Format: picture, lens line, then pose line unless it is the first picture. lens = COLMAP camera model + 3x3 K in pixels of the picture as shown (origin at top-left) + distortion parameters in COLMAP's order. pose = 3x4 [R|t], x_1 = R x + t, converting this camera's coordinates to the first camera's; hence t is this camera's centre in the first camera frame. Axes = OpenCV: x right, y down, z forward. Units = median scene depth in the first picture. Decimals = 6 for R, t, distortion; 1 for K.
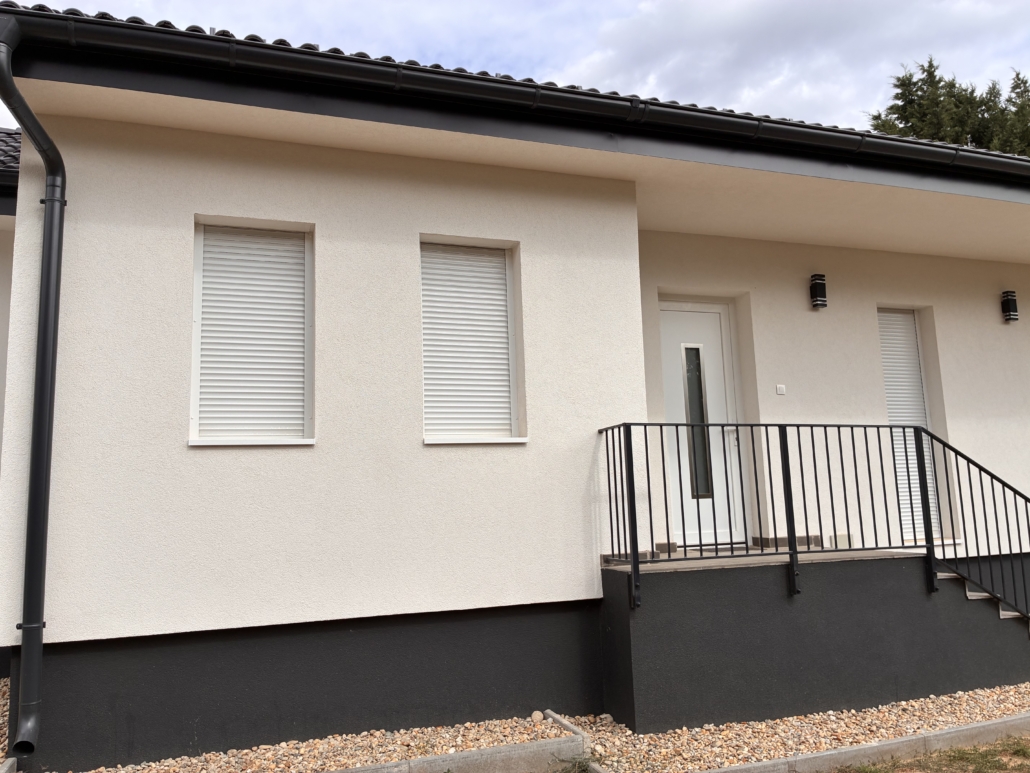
lens RADIAL K [[771.7, 0, 515.0], [0, 771.7, 386.5], [0, 0, 1]] dist [-0.006799, -0.004094]
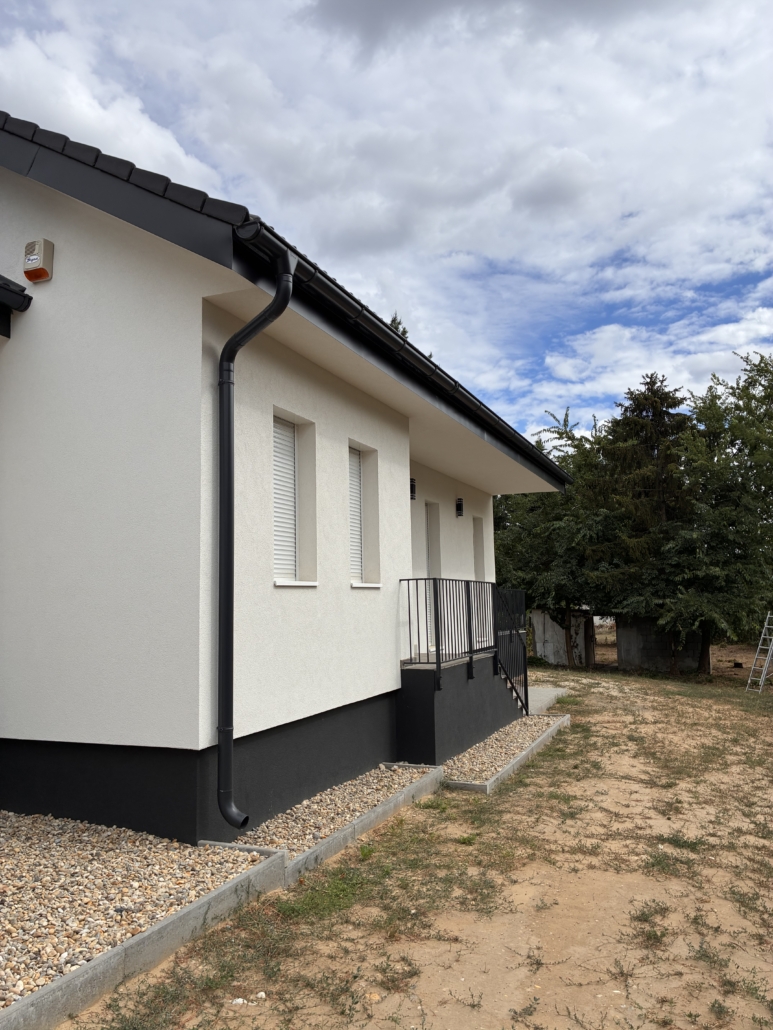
lens RADIAL K [[771.7, 0, 386.5], [0, 771.7, 515.0], [0, 0, 1]] dist [-0.006799, -0.004094]
pose [[0.650894, 0.101350, 0.752373, -1.139874], [-0.092401, 0.994257, -0.053996, 0.009604], [-0.753525, -0.034374, 0.656520, -0.010604]]
